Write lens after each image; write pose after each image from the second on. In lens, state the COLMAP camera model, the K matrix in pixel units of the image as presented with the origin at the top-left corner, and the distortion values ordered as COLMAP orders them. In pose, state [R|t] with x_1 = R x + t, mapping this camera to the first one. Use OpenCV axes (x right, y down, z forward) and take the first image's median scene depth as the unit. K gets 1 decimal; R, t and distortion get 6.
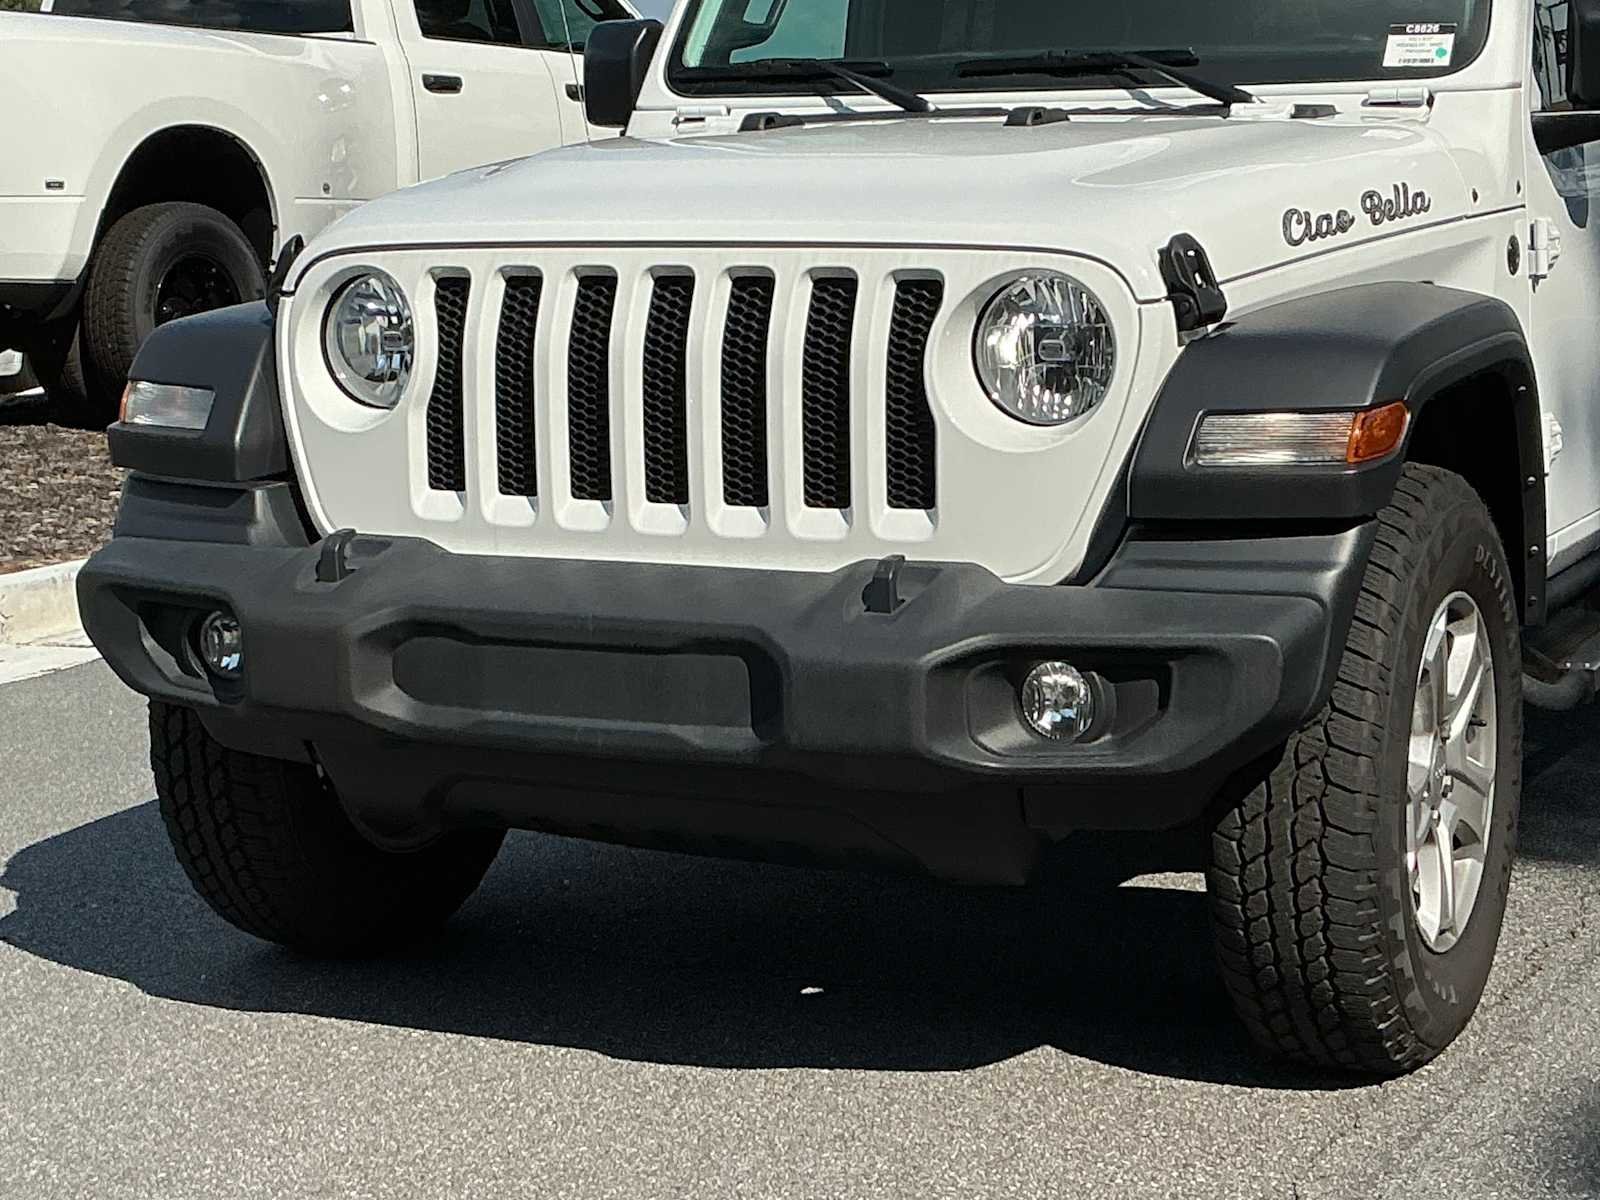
lens RADIAL K [[3057.6, 0, 800.0], [0, 3057.6, 600.0], [0, 0, 1]] dist [0.028093, 0.399785]
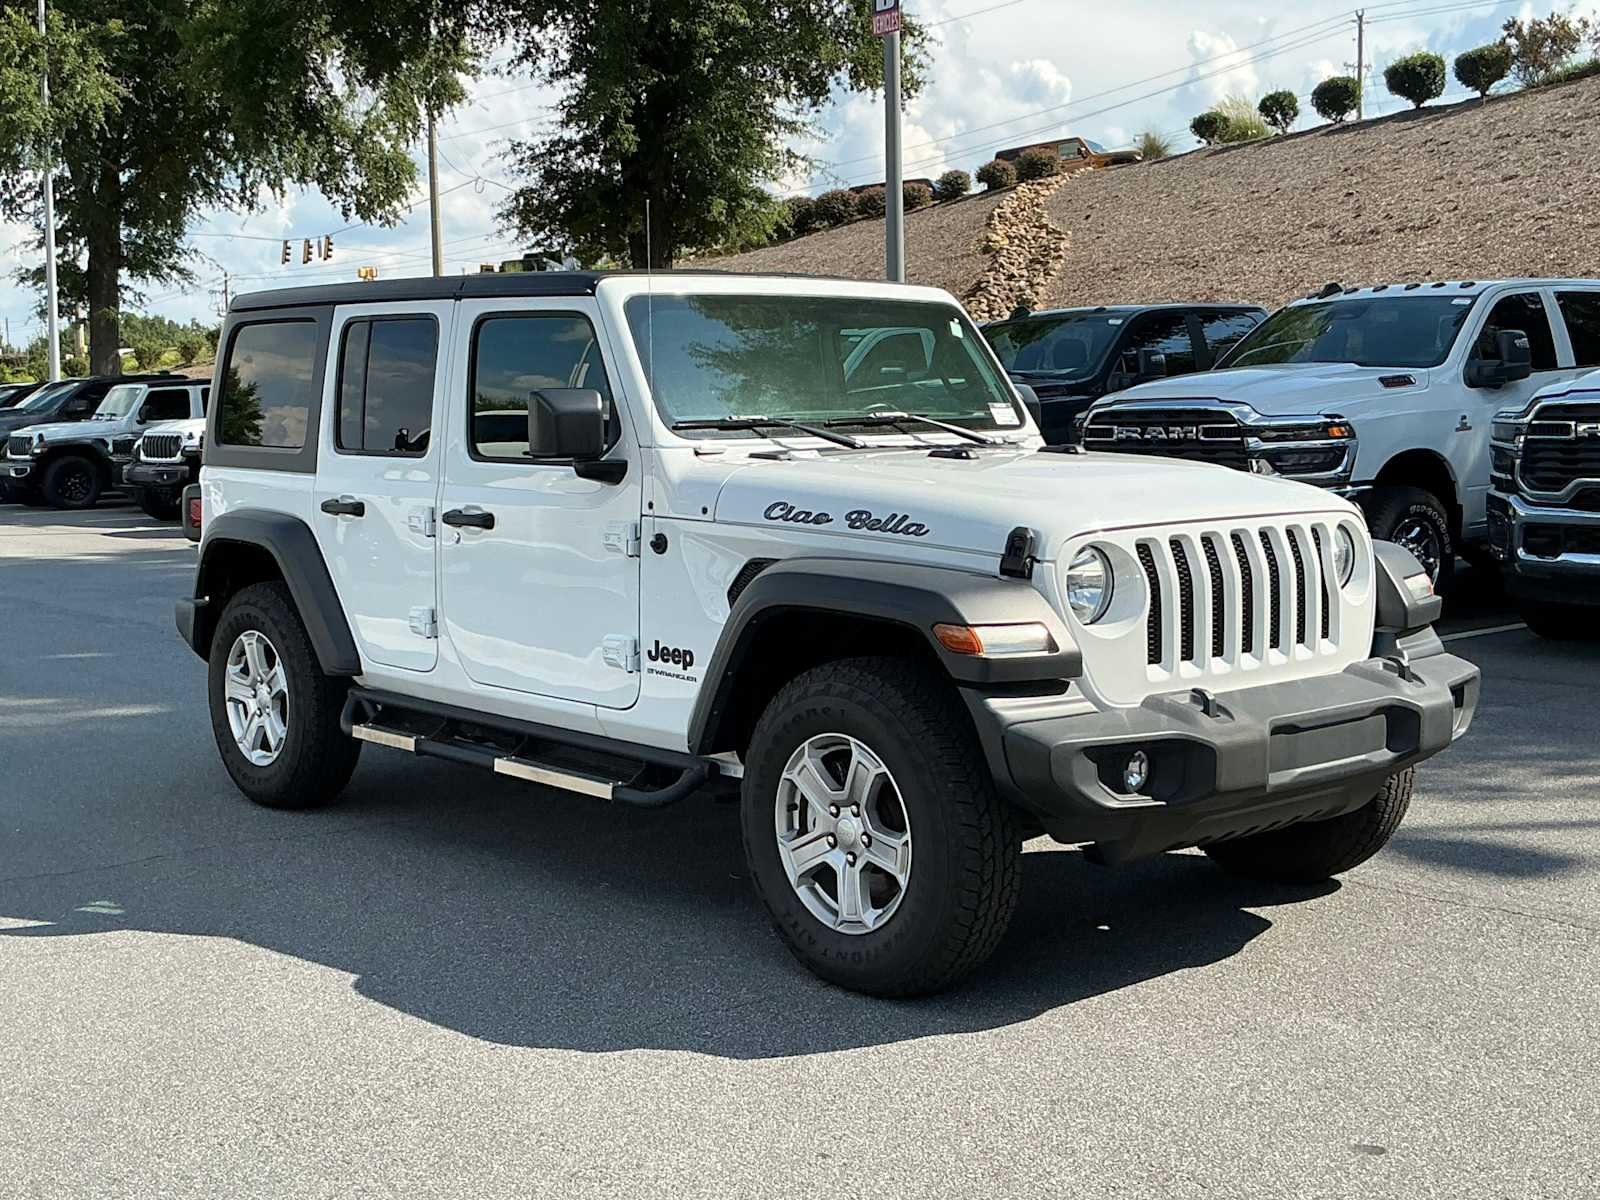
lens RADIAL K [[2012.5, 0, 806.1], [0, 2012.5, 559.6], [0, 0, 1]] dist [0.122207, -0.327166]
pose [[0.391389, -0.057303, 0.918439, -1.330513], [0.144714, 0.989473, 0.000065, -0.131444], [-0.908775, 0.132886, 0.395562, 0.761297]]
